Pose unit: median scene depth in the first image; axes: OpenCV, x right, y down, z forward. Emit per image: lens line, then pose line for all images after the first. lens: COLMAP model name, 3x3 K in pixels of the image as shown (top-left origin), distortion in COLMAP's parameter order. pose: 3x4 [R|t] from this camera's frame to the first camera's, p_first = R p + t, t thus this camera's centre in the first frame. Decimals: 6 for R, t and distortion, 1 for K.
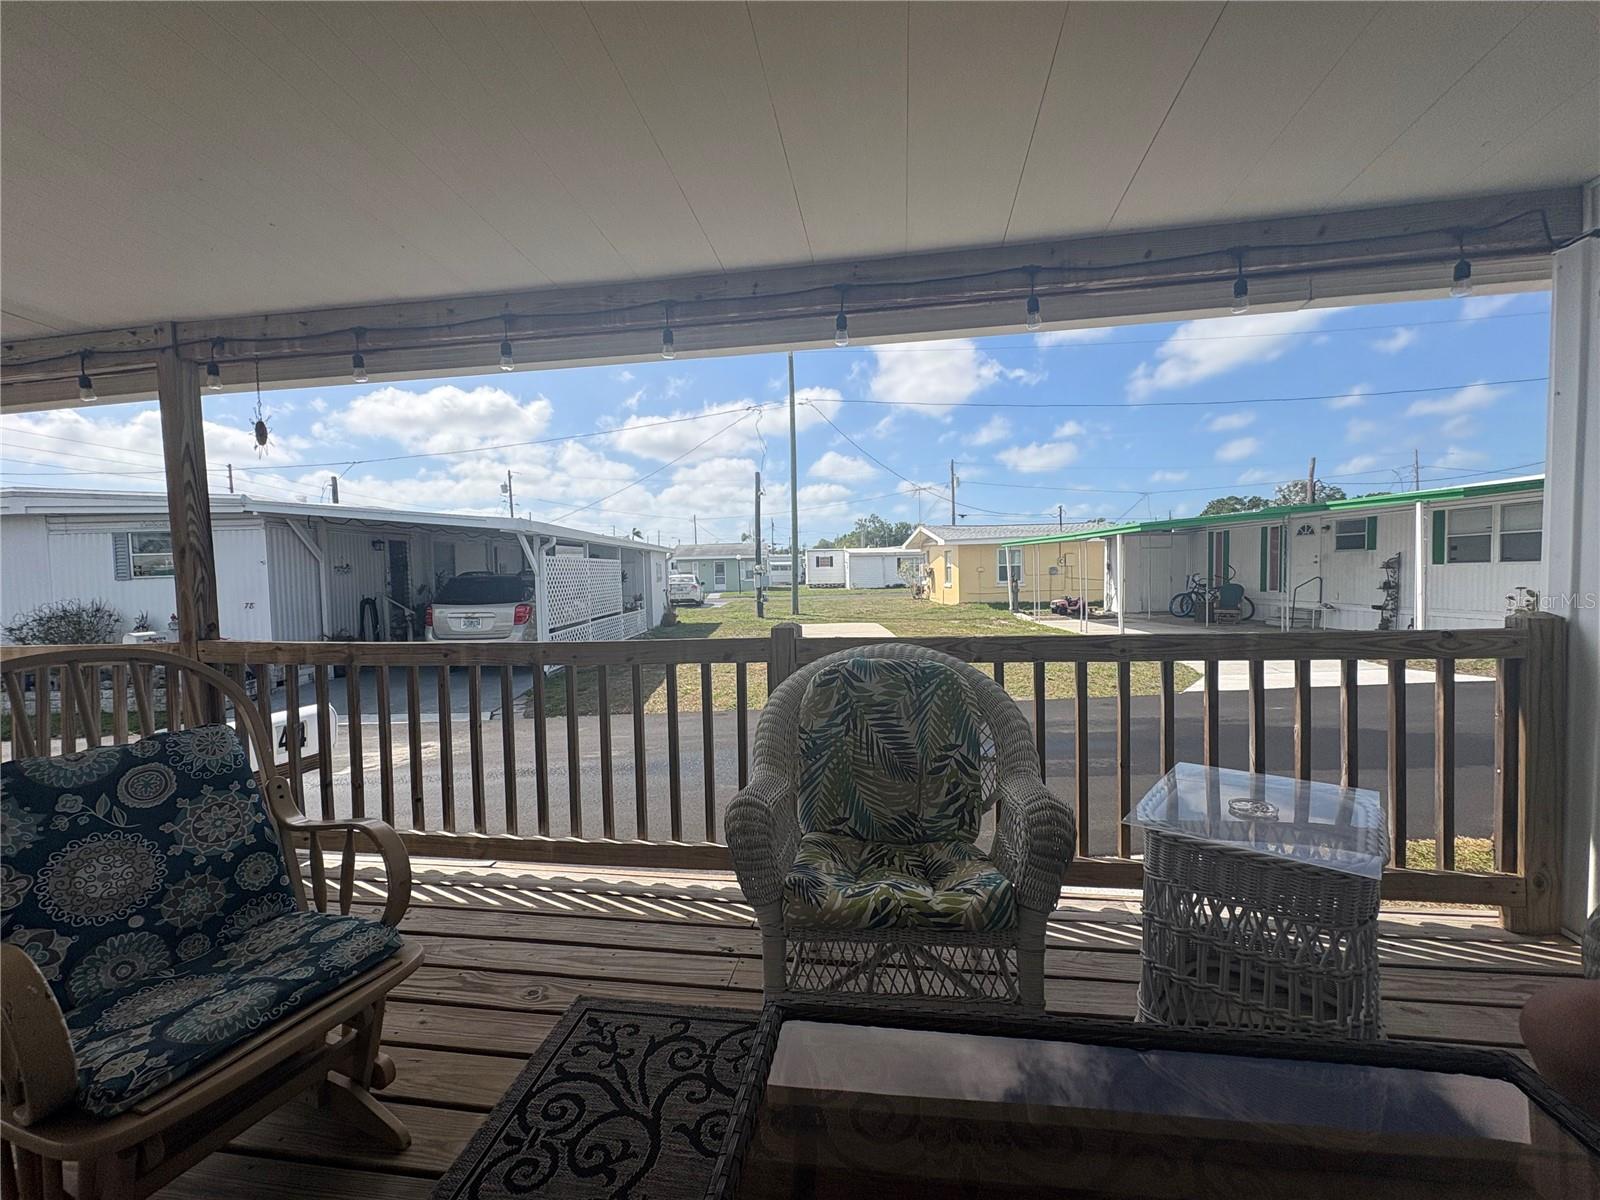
lens RADIAL K [[632.1, 0, 799.4], [0, 632.1, 597.5], [0, 0, 1]] dist [-0.000438, 0.000269]
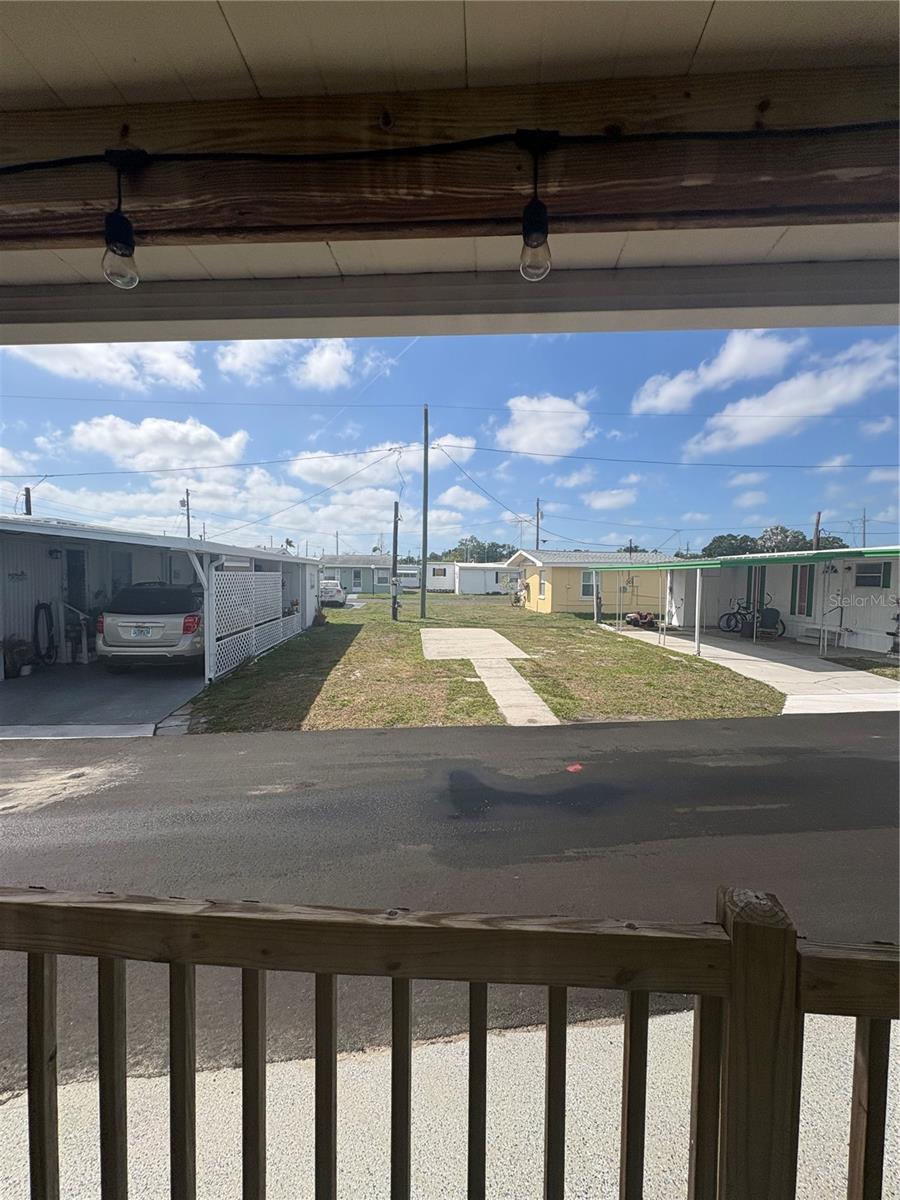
lens RADIAL K [[474.1, 0, 450.0], [0, 474.1, 600.0], [0, 0, 1]] dist [-0.000438, 0.000269]
pose [[0.996303, 0.033336, 0.079176, -0.252775], [-0.034028, 0.999394, 0.007399, -0.157070], [-0.078881, -0.010066, 0.996833, 0.640376]]
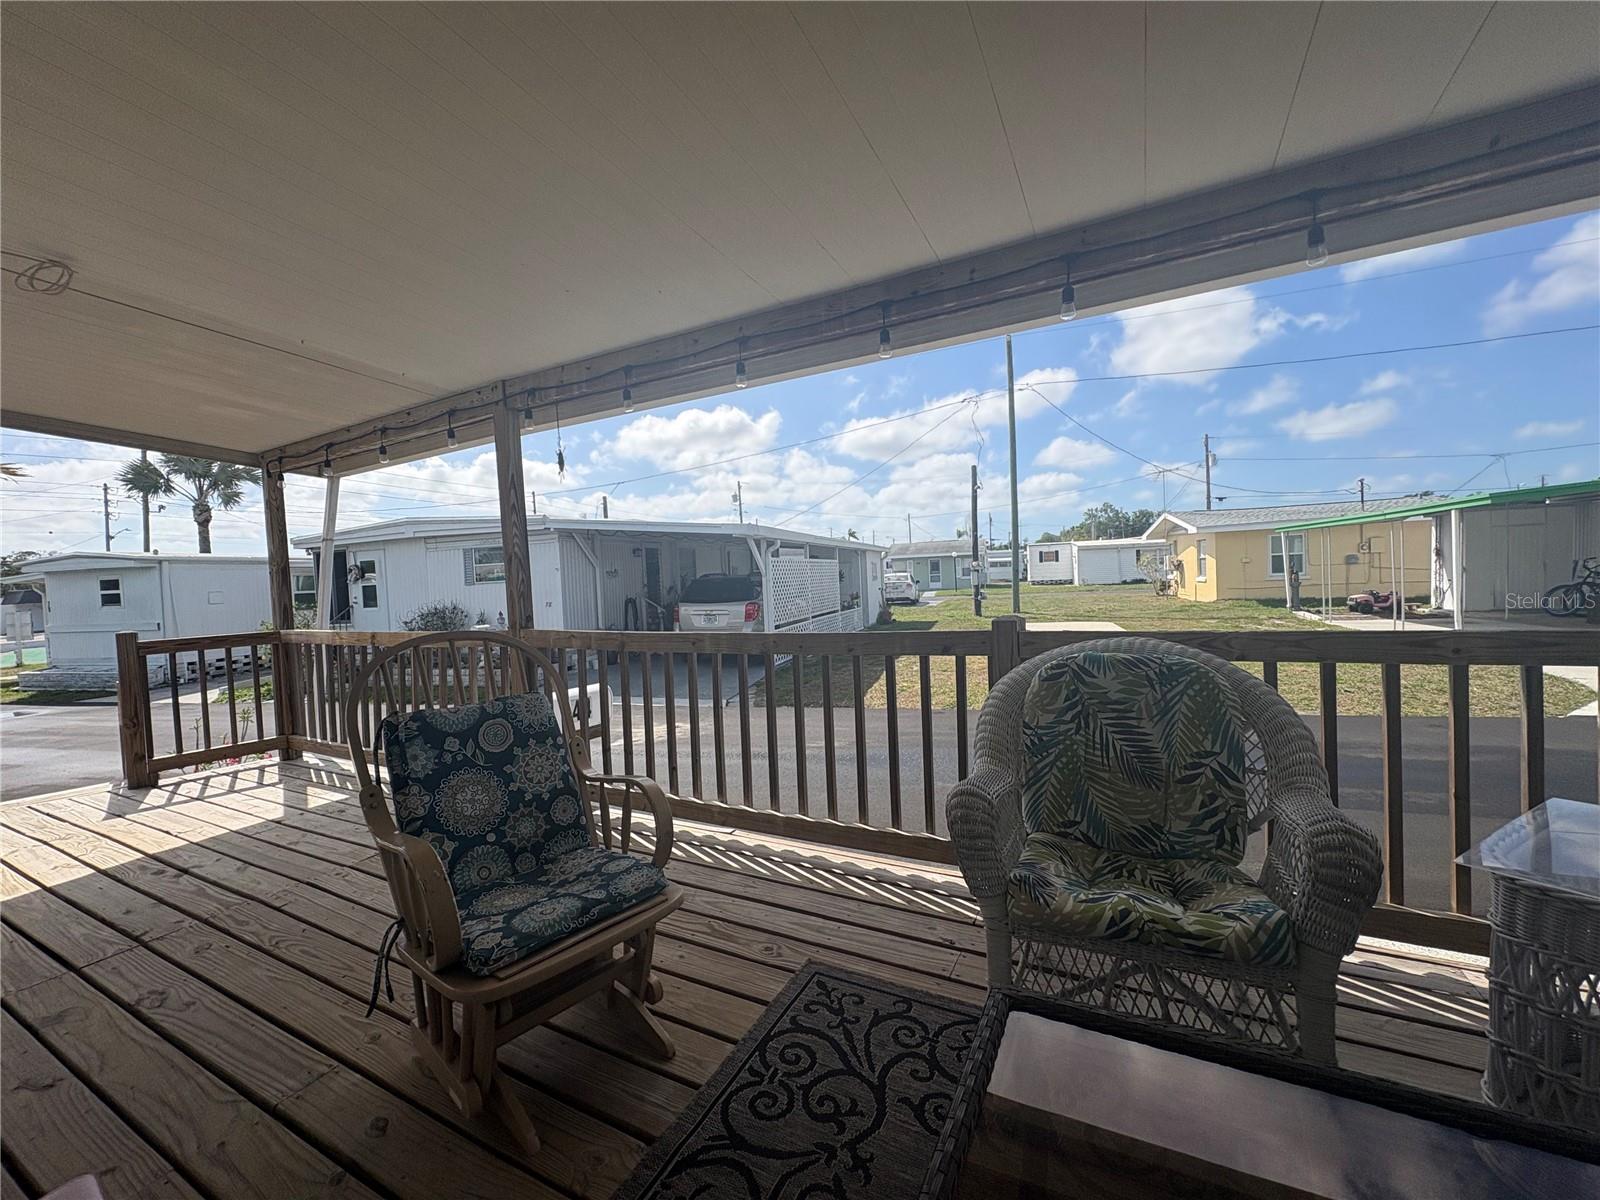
lens RADIAL K [[632.1, 0, 799.4], [0, 632.1, 597.5], [0, 0, 1]] dist [-0.000438, 0.000269]
pose [[0.943917, -0.006815, -0.330113, -0.002434], [0.007430, 0.999972, 0.000600, 0.008532], [0.330100, -0.003019, 0.943941, -0.014252]]
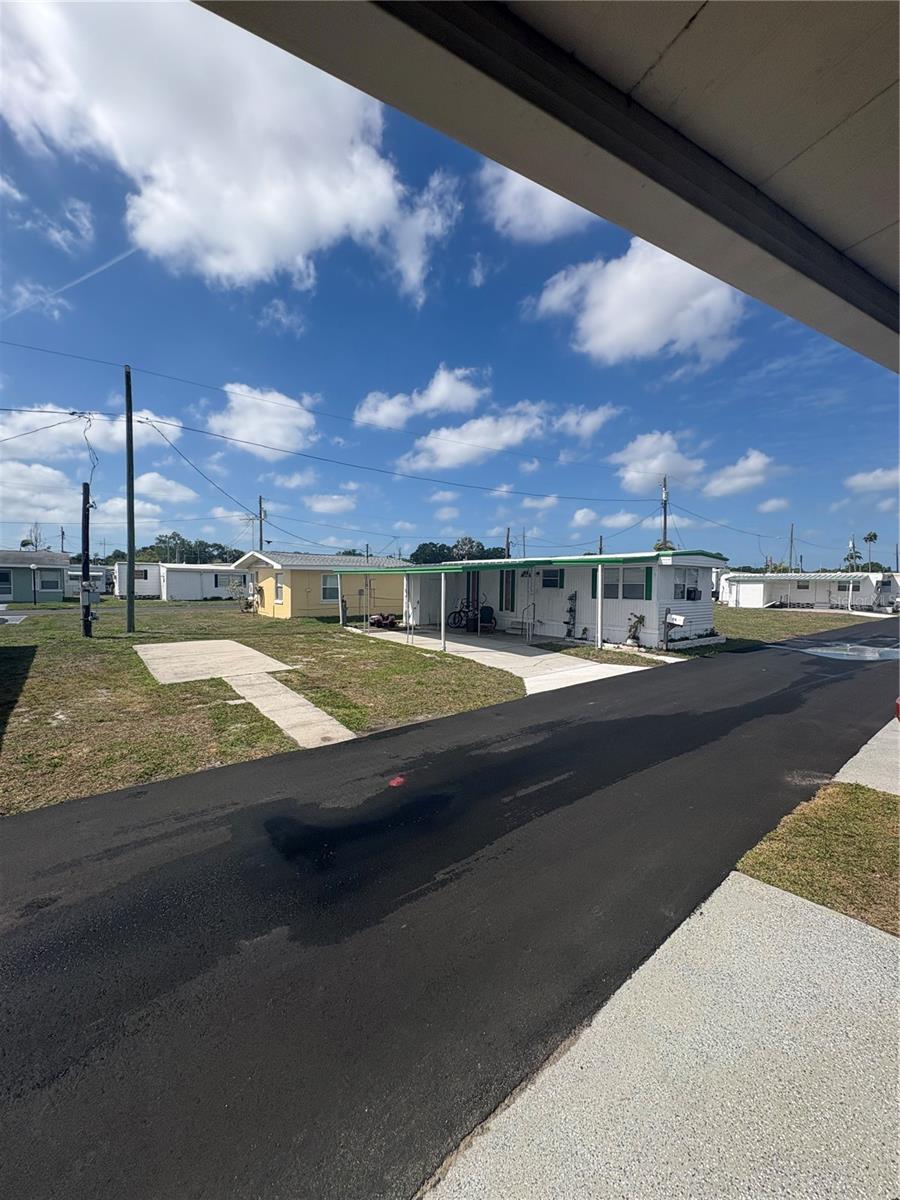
lens RADIAL K [[477.3, 0, 448.8], [0, 477.3, 588.2], [0, 0, 1]] dist [0.000718, 0.000483]
pose [[0.795255, 0.024965, 0.605761, -0.583911], [-0.004906, 0.999384, -0.034747, -0.164664], [-0.606255, 0.024661, 0.794888, 0.928572]]
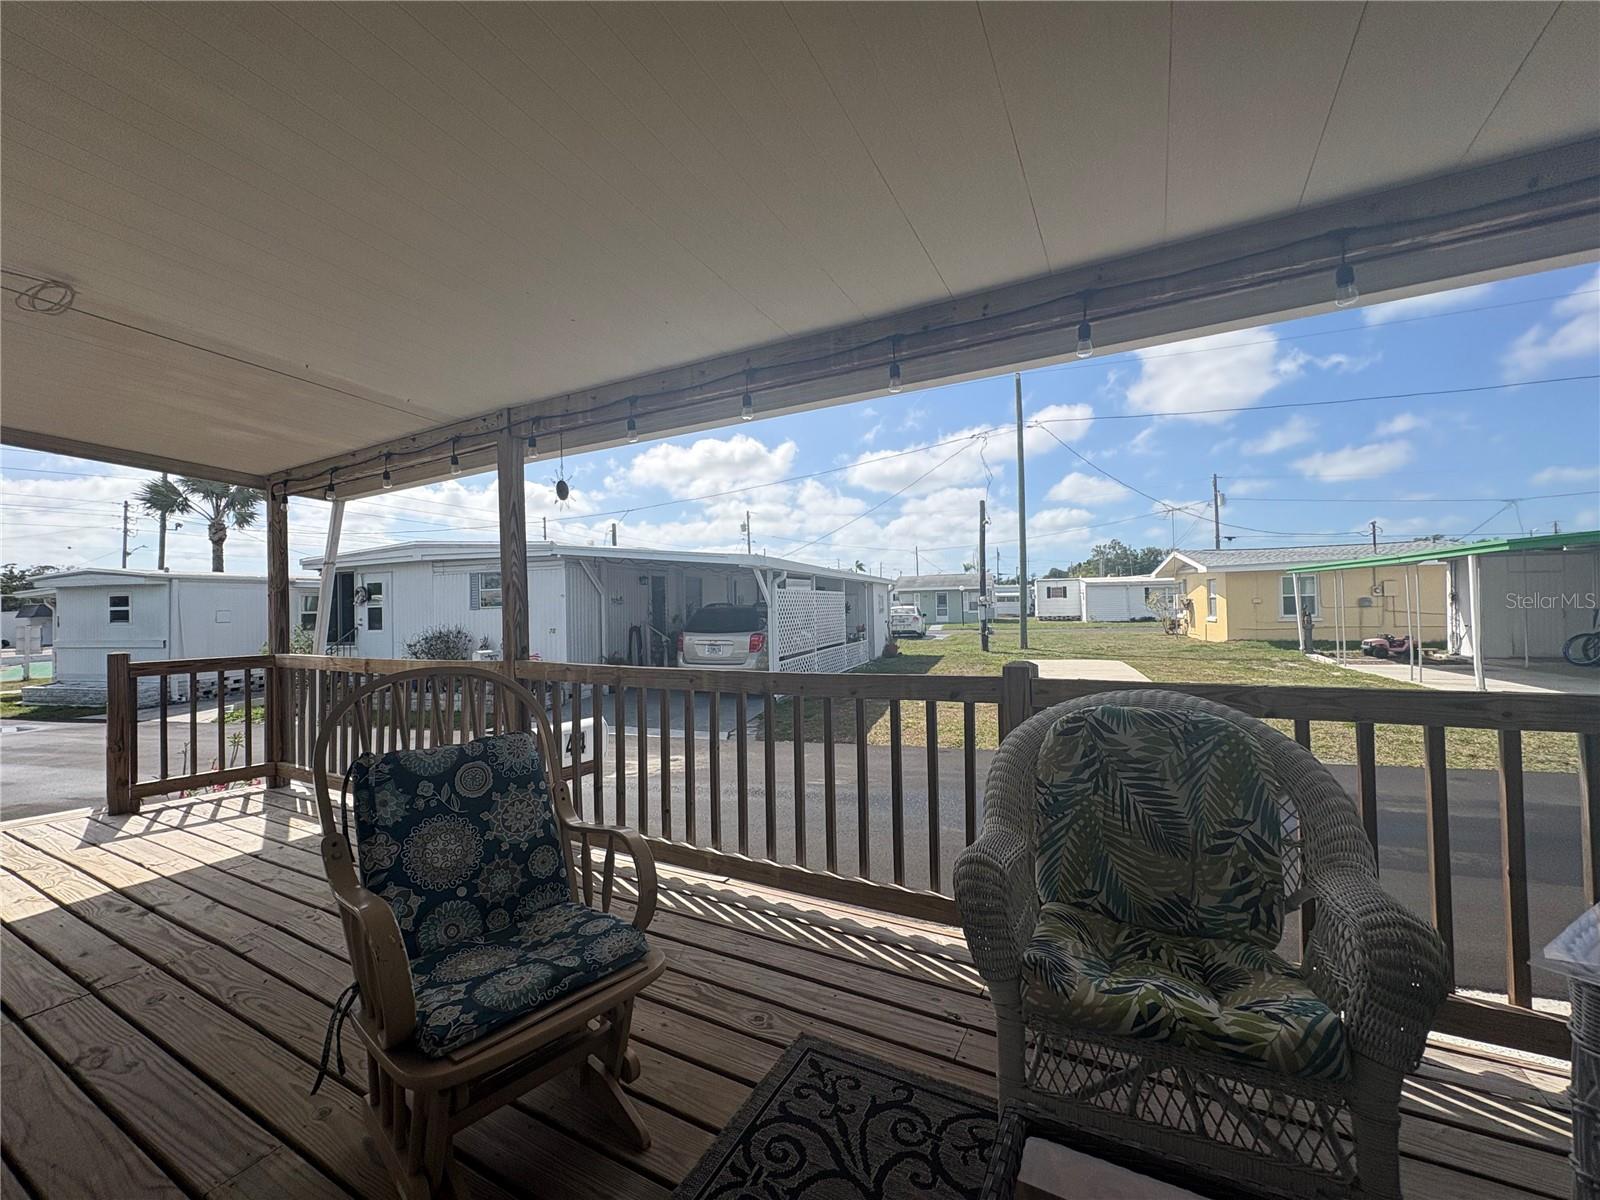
lens RADIAL K [[632.1, 0, 799.4], [0, 632.1, 597.5], [0, 0, 1]] dist [-0.000438, 0.000269]
pose [[0.940593, -0.002330, -0.339529, -0.008659], [-0.014475, 0.998792, -0.046955, -0.003925], [0.339229, 0.049080, 0.939423, 0.021729]]
